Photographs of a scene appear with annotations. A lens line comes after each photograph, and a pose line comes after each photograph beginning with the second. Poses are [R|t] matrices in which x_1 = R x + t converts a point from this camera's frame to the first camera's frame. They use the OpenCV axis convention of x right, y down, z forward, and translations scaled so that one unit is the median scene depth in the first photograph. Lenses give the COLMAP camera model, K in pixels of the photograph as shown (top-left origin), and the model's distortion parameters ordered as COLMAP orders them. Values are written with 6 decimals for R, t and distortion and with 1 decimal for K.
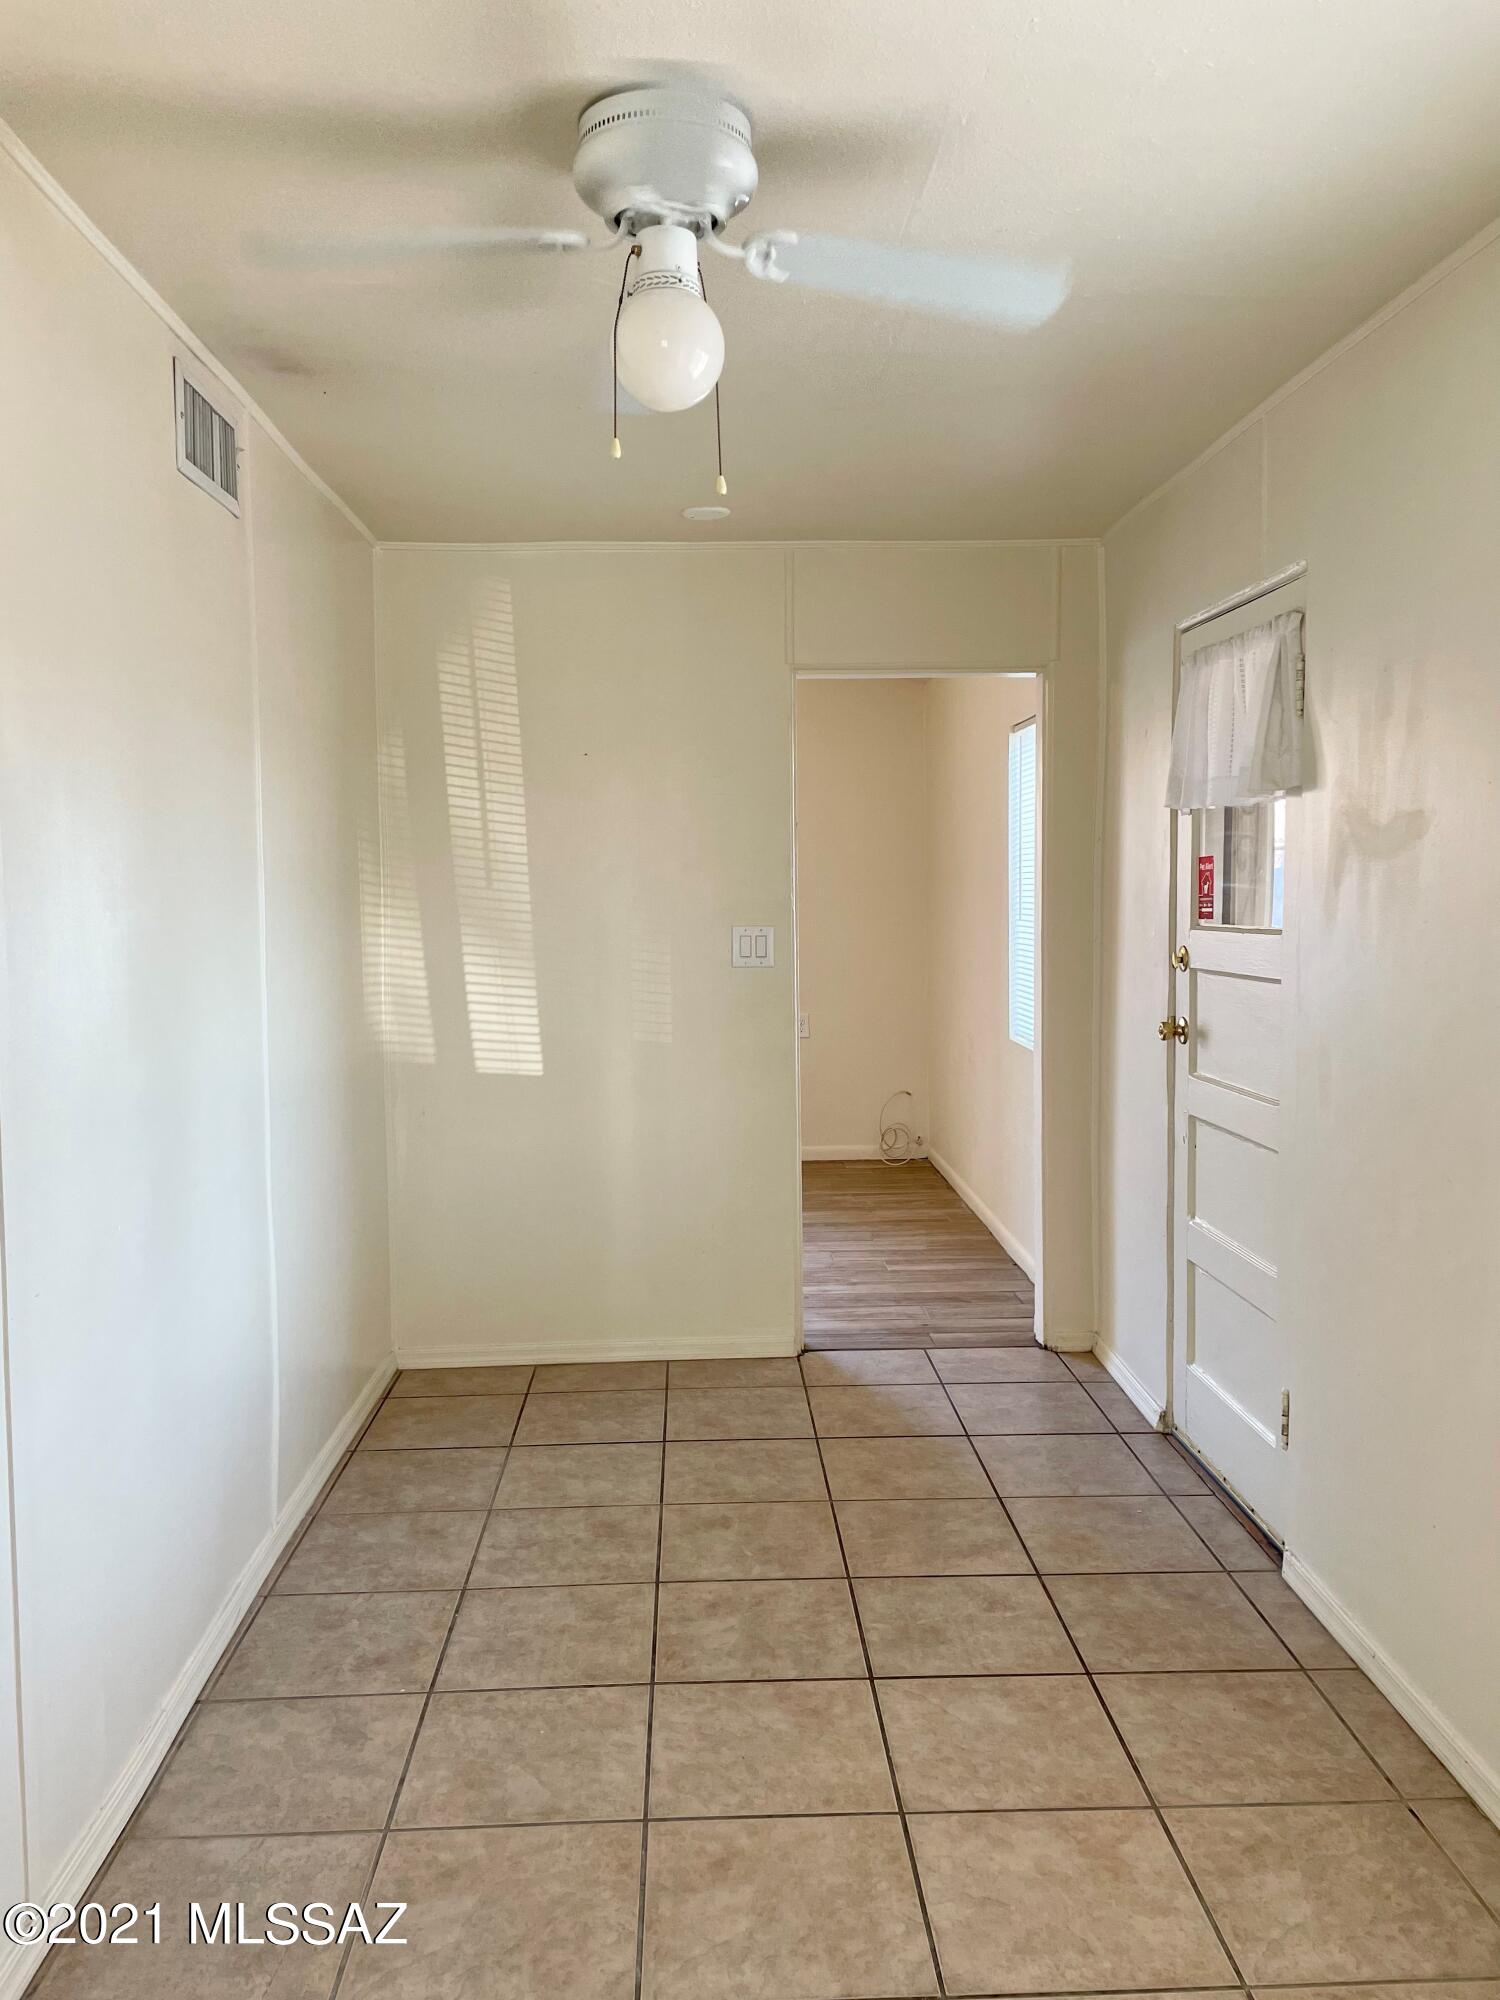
lens RADIAL K [[1505.9, 0, 750.0], [0, 1505.9, 1000.0], [0, 0, 1]] dist [0.047701, 0.001349]
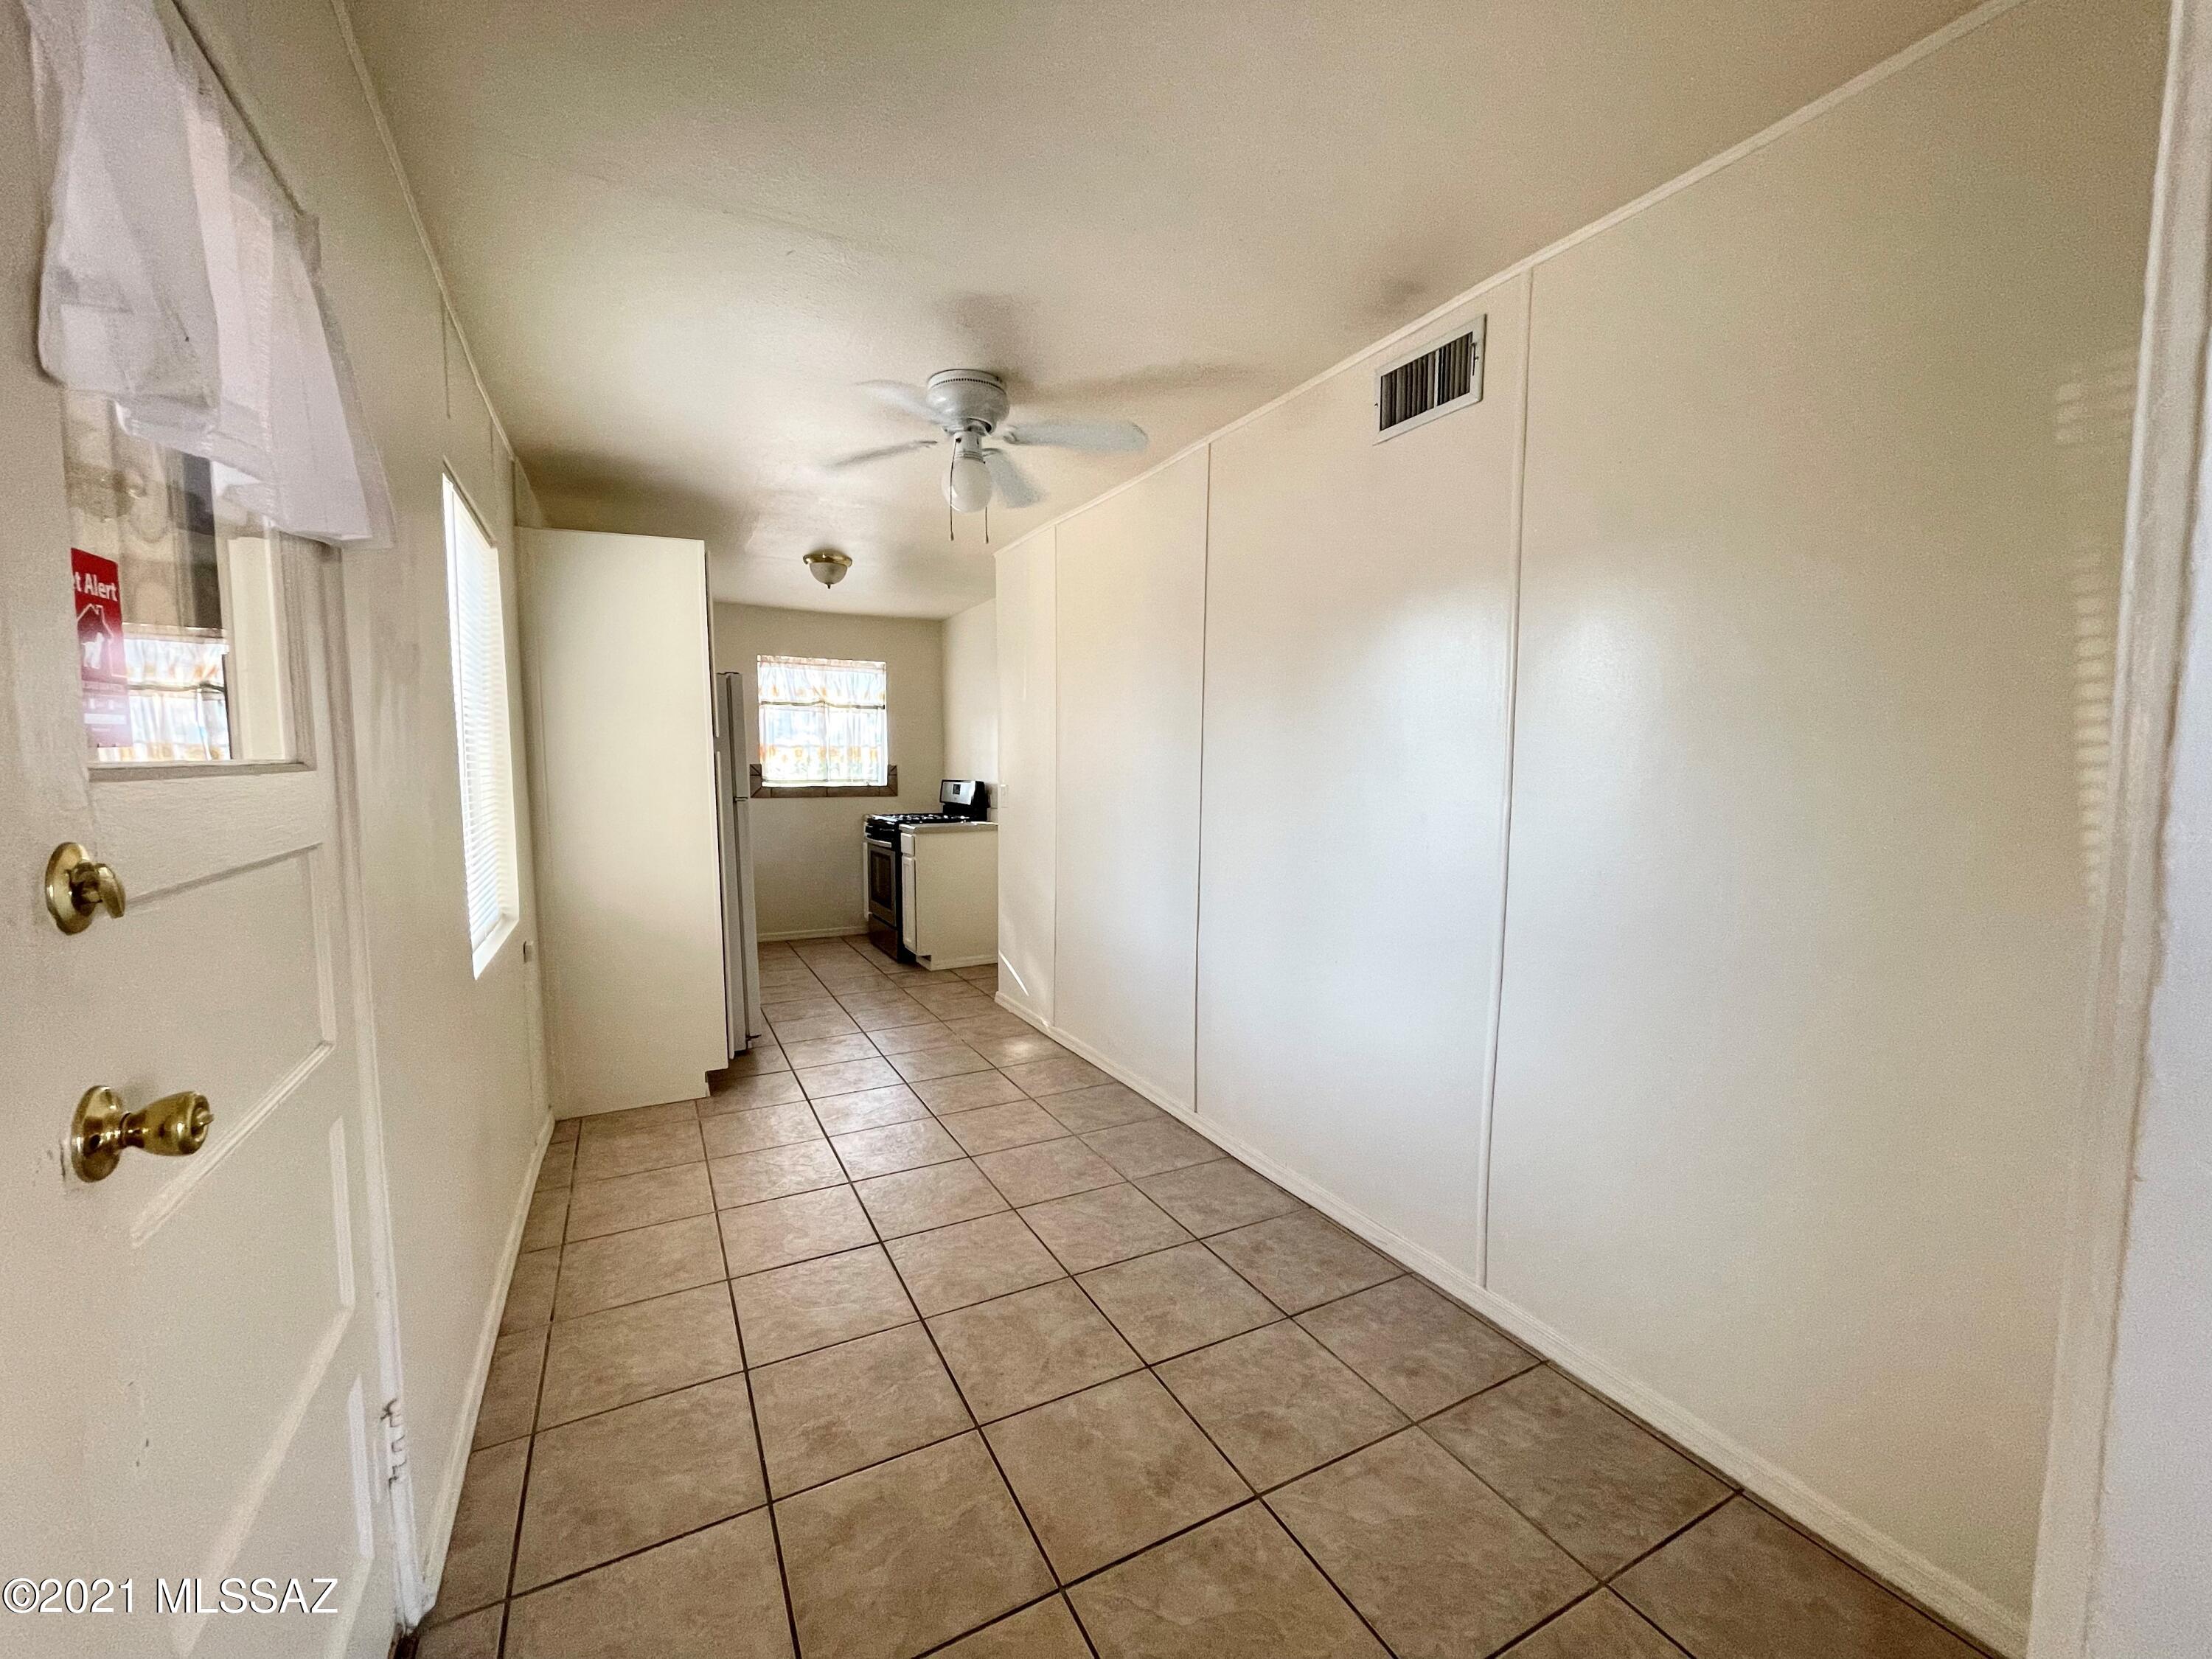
lens RADIAL K [[894.5, 0, 1099.9], [0, 894.5, 826.2], [0, 0, 1]] dist [-0.000232, 0.000322]
pose [[-0.903241, 0.037563, -0.427486, 0.241438], [-0.026826, 0.989271, 0.143609, -0.089829], [0.428293, 0.141181, -0.892543, 1.599483]]
